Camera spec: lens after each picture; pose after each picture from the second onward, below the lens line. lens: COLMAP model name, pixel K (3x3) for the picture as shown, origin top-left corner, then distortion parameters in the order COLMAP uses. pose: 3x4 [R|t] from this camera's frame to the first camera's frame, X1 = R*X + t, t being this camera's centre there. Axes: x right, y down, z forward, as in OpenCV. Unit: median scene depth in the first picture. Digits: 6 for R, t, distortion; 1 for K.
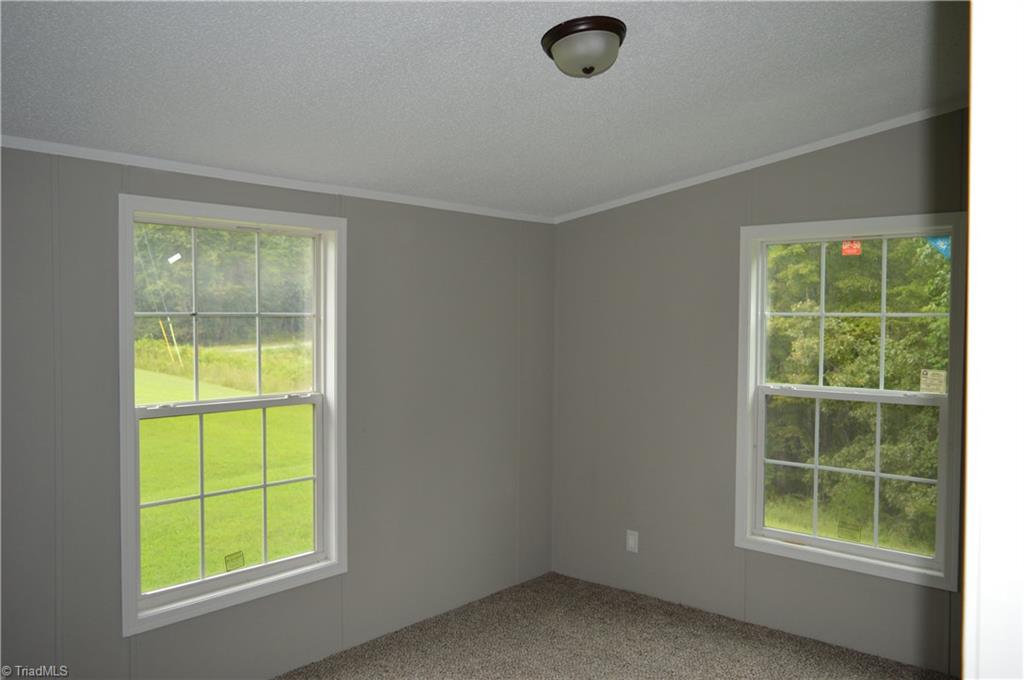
lens RADIAL K [[807.1, 0, 512.0], [0, 807.1, 340.0], [0, 0, 1]] dist [-0.017129, -0.006590]
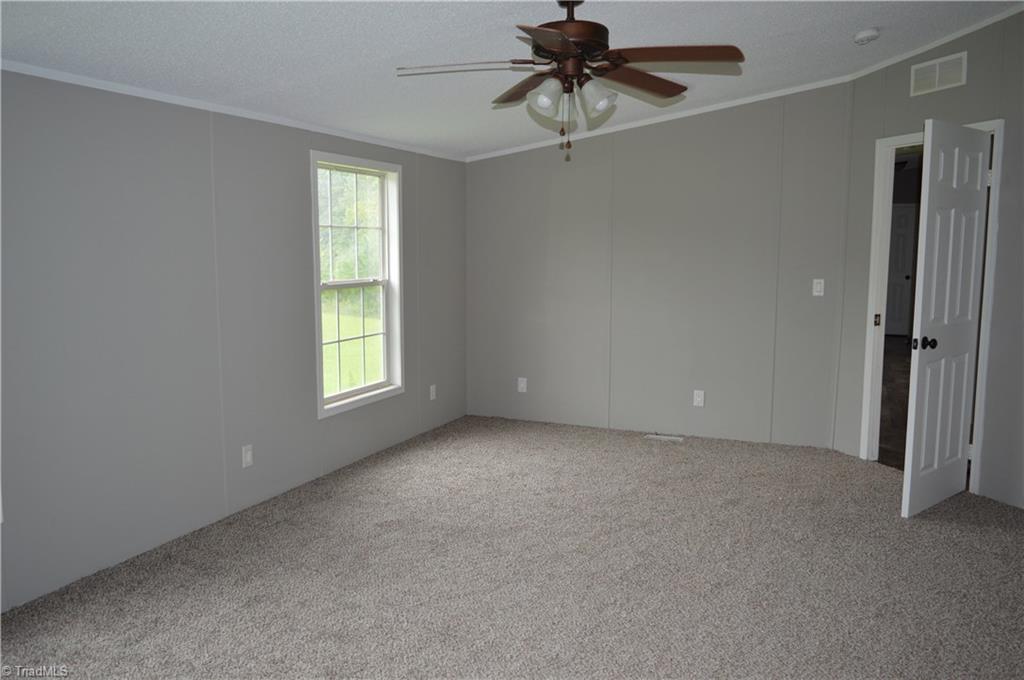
lens RADIAL K [[807.1, 0, 512.0], [0, 807.1, 340.0], [0, 0, 1]] dist [-0.017129, -0.006590]
pose [[0.950719, -0.016300, 0.309626, -0.489333], [-0.016763, 0.994454, 0.103824, 0.018135], [-0.309601, -0.103898, 0.945173, -0.547991]]
